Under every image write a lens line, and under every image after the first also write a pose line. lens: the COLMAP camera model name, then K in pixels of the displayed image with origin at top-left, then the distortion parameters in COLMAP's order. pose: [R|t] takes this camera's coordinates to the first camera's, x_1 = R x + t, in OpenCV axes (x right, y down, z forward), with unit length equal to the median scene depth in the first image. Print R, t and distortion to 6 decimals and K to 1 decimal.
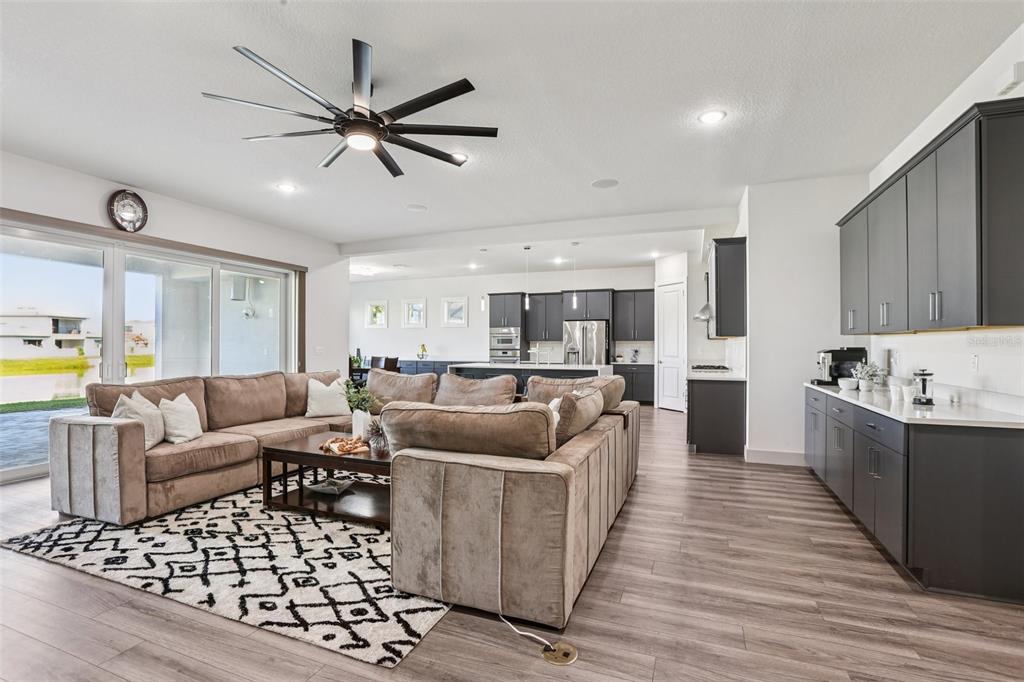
lens RADIAL K [[472.7, 0, 507.2], [0, 472.7, 342.7], [0, 0, 1]] dist [-0.025369, 0.002655]
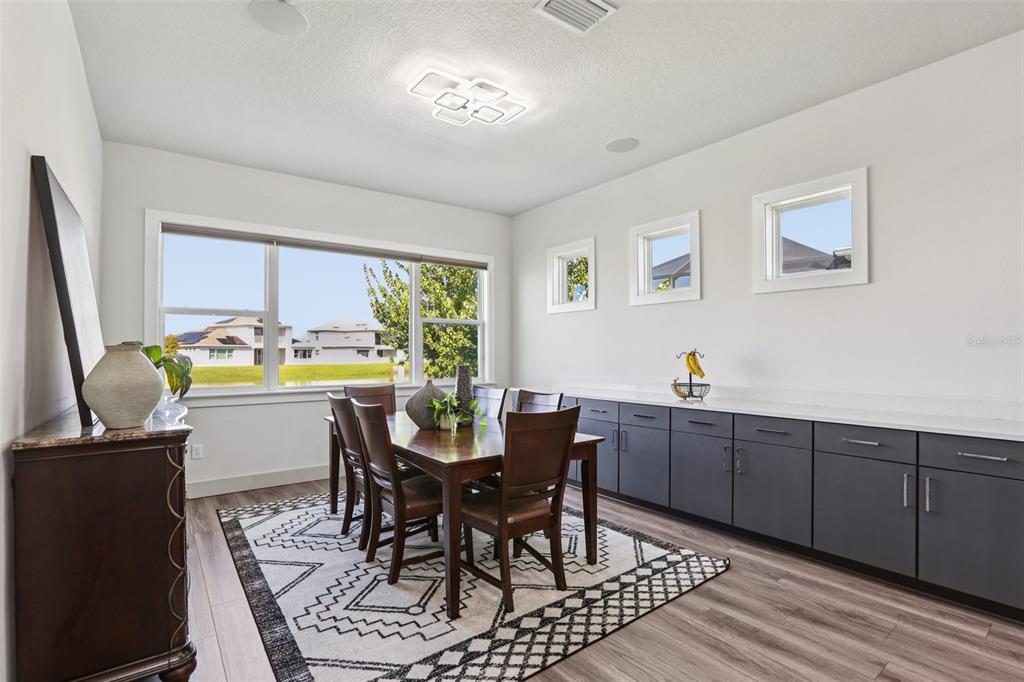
lens RADIAL K [[472.7, 0, 512.2], [0, 472.7, 348.3], [0, 0, 1]] dist [-0.025369, 0.002655]
pose [[0.853199, -0.005621, -0.521555, -0.021658], [0.001093, 0.999959, -0.008988, 0.000867], [0.521584, 0.007098, 0.853170, 0.123894]]
